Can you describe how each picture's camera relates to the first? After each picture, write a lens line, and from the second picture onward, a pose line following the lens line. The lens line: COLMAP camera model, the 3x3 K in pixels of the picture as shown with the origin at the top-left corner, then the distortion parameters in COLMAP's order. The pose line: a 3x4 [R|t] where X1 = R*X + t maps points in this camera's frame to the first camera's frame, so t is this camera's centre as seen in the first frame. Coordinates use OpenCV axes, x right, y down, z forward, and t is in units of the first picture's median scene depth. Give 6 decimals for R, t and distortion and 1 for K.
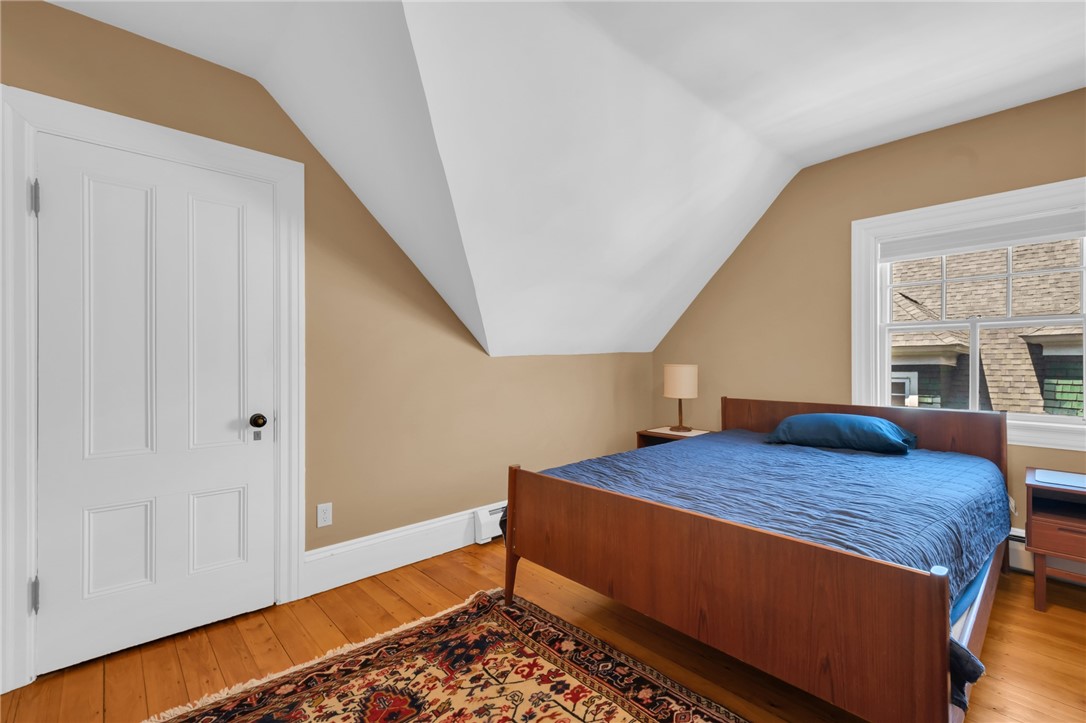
lens RADIAL K [[465.9, 0, 543.0], [0, 465.9, 362.2], [0, 0, 1]] dist [0.006653, -0.000449]
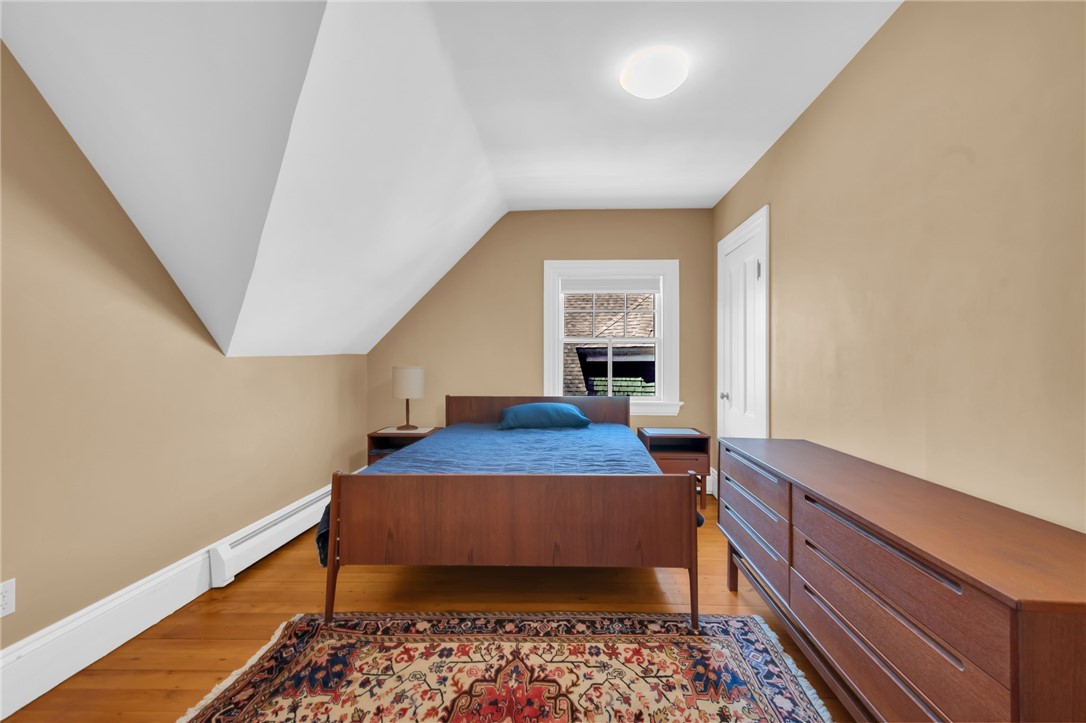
lens RADIAL K [[477.5, 0, 548.0], [0, 477.5, 361.6], [0, 0, 1]] dist [0.002517, 0.000575]
pose [[0.716365, 0.007554, 0.697685, -0.502603], [-0.001213, 0.999953, -0.009581, 0.006754], [-0.697725, 0.006017, 0.716340, 0.003366]]
